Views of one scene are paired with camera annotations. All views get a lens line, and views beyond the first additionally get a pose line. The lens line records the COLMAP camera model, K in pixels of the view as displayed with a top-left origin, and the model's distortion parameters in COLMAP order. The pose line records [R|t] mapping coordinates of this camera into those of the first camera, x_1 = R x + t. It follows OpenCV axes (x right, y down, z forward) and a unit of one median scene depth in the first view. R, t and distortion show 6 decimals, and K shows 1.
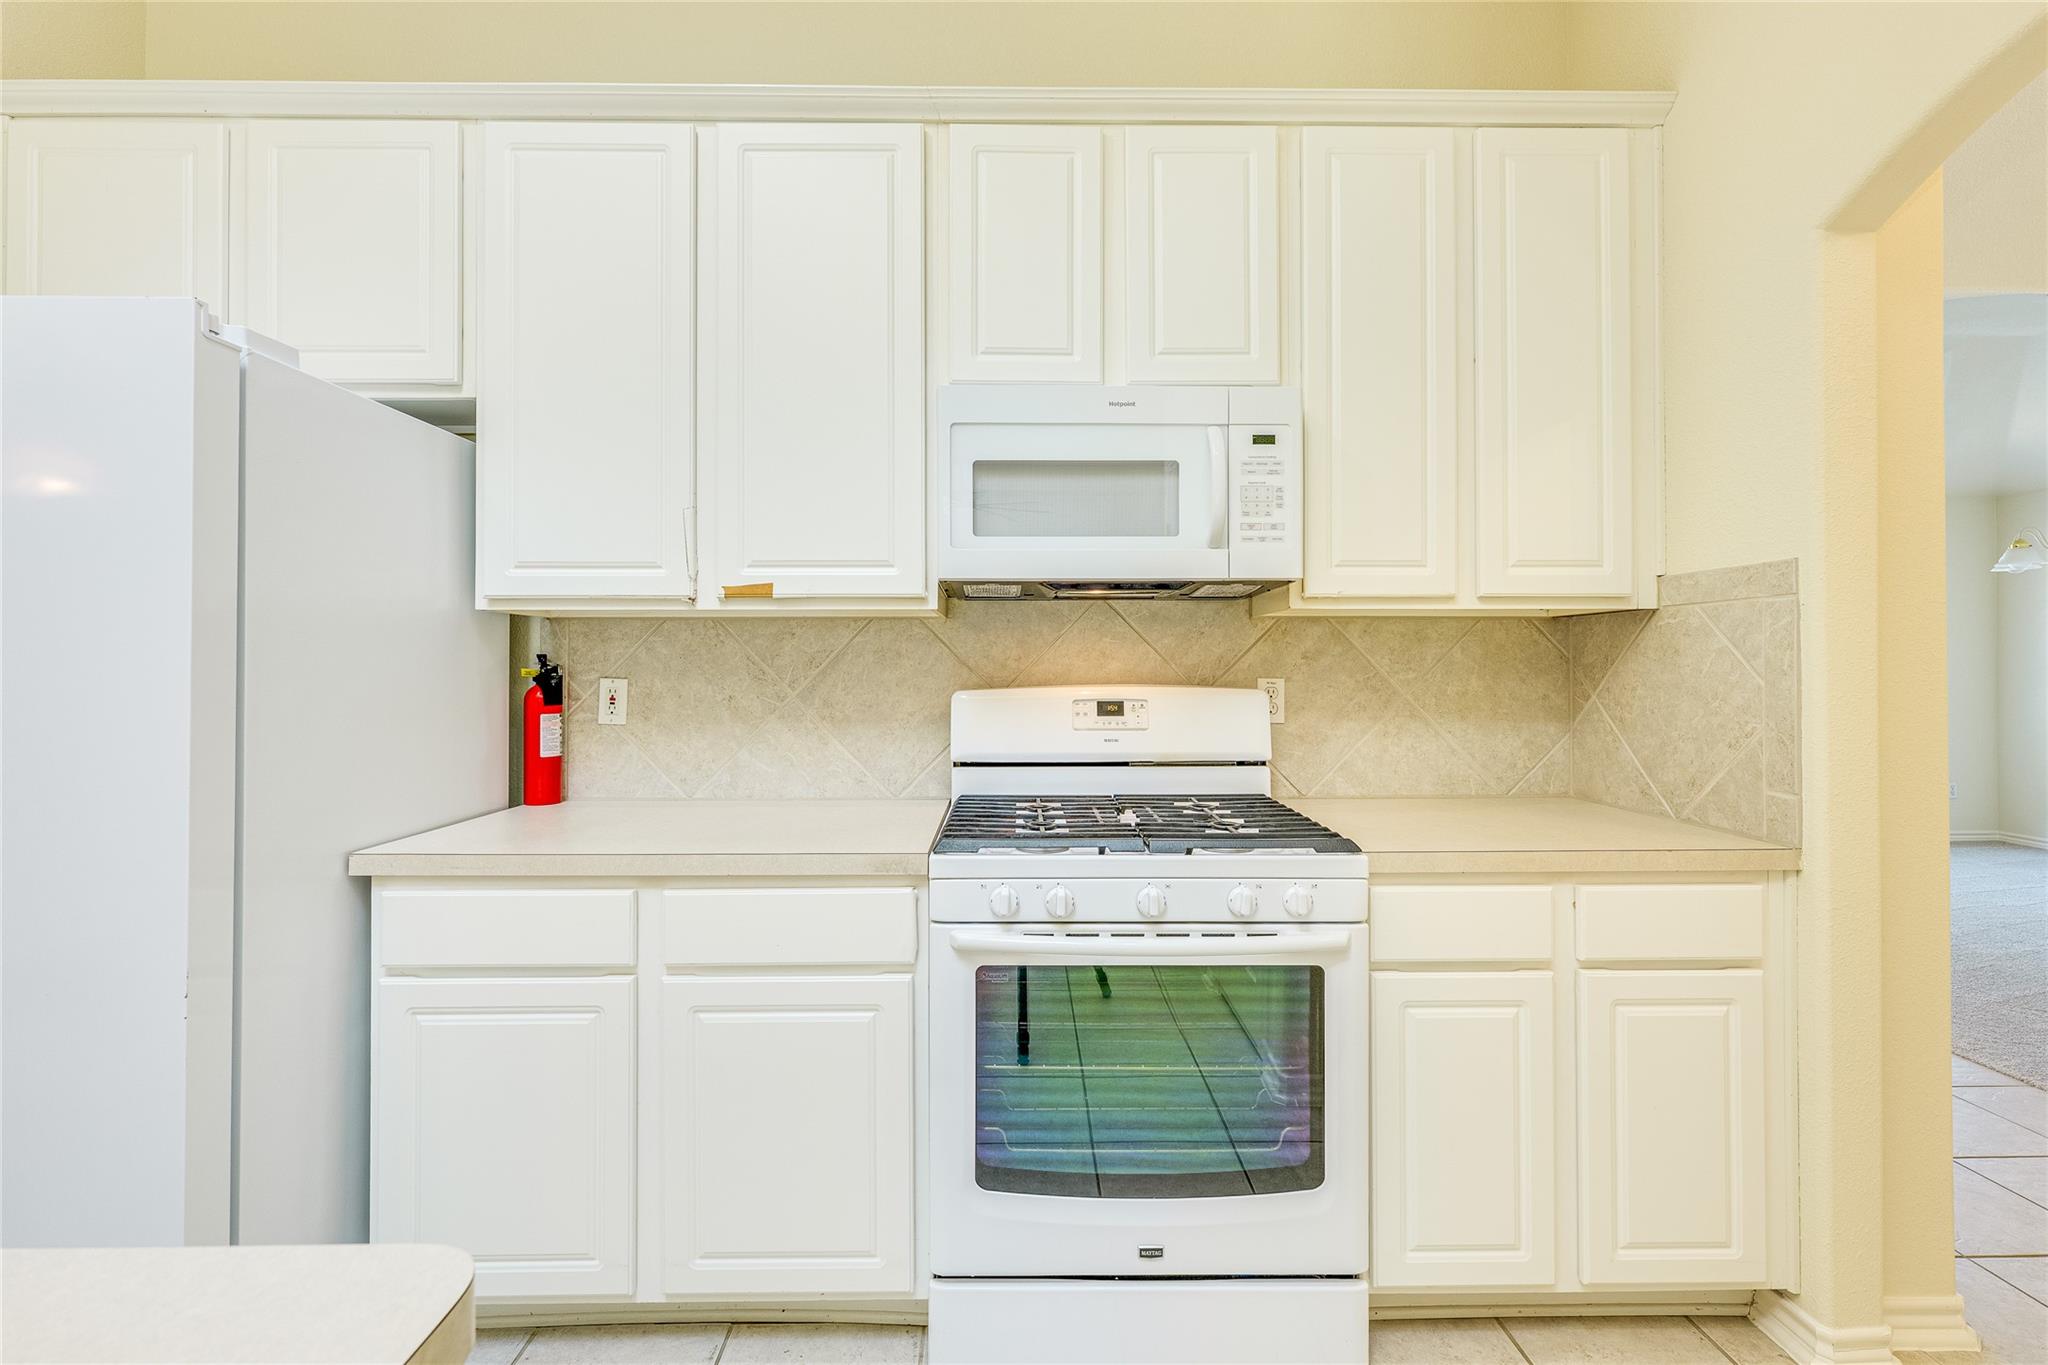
lens RADIAL K [[861.5, 0, 1031.0], [0, 861.5, 660.7], [0, 0, 1]] dist [-0.000786, -0.000050]
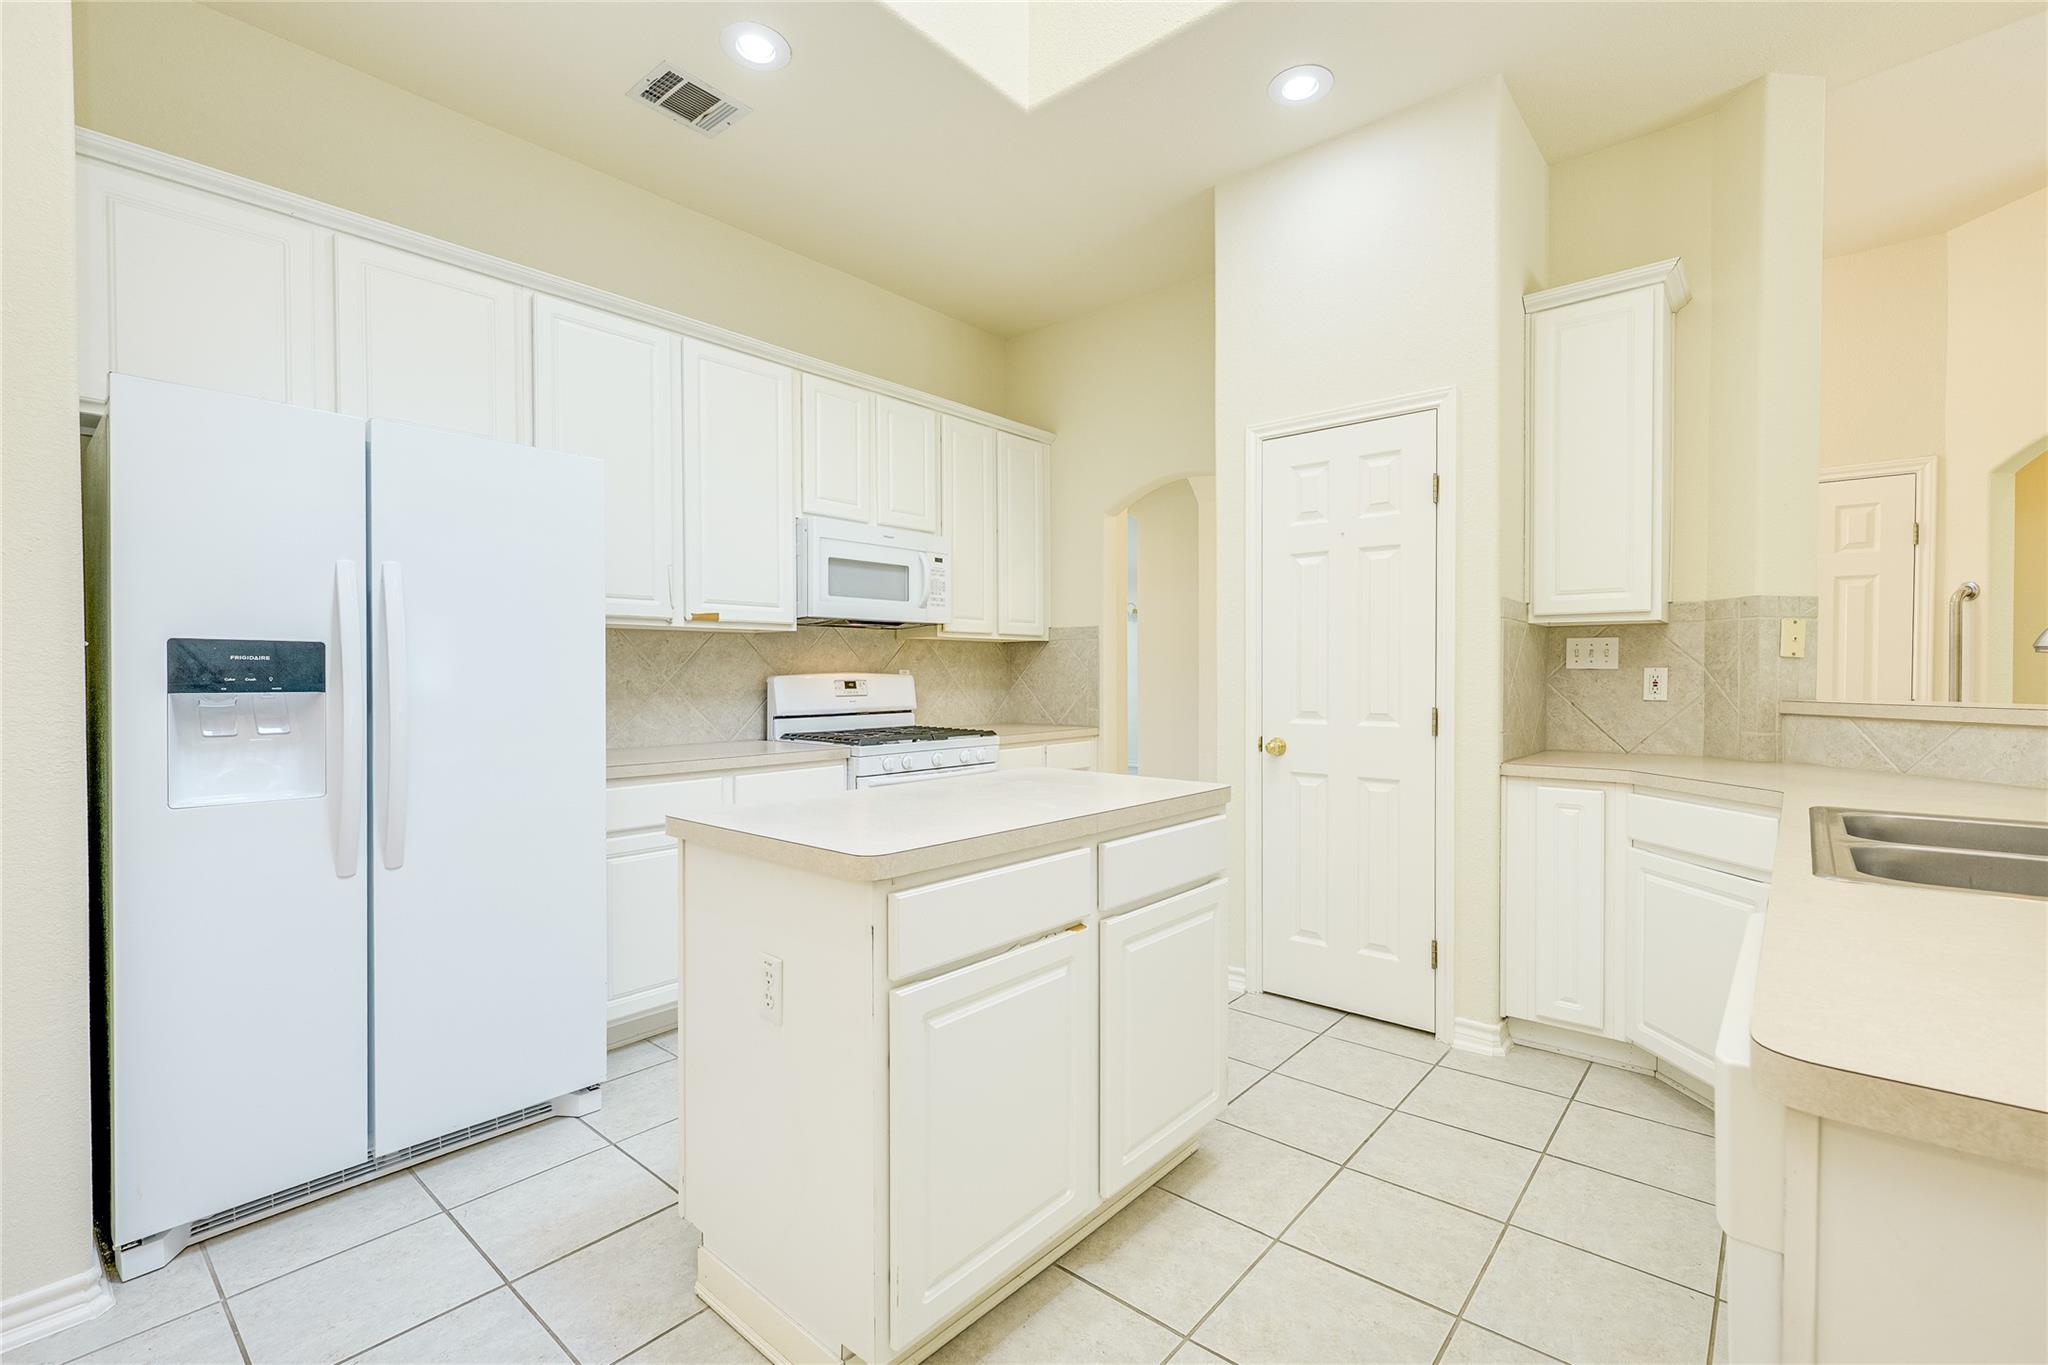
lens RADIAL K [[884.6, 0, 1055.2], [0, 884.6, 685.2], [0, 0, 1]] dist [0.001080, 0.000318]
pose [[0.653055, -0.010973, 0.757231, -1.175914], [-0.002780, 0.999854, 0.016885, 0.023535], [-0.757305, -0.013132, 0.652929, -0.667317]]
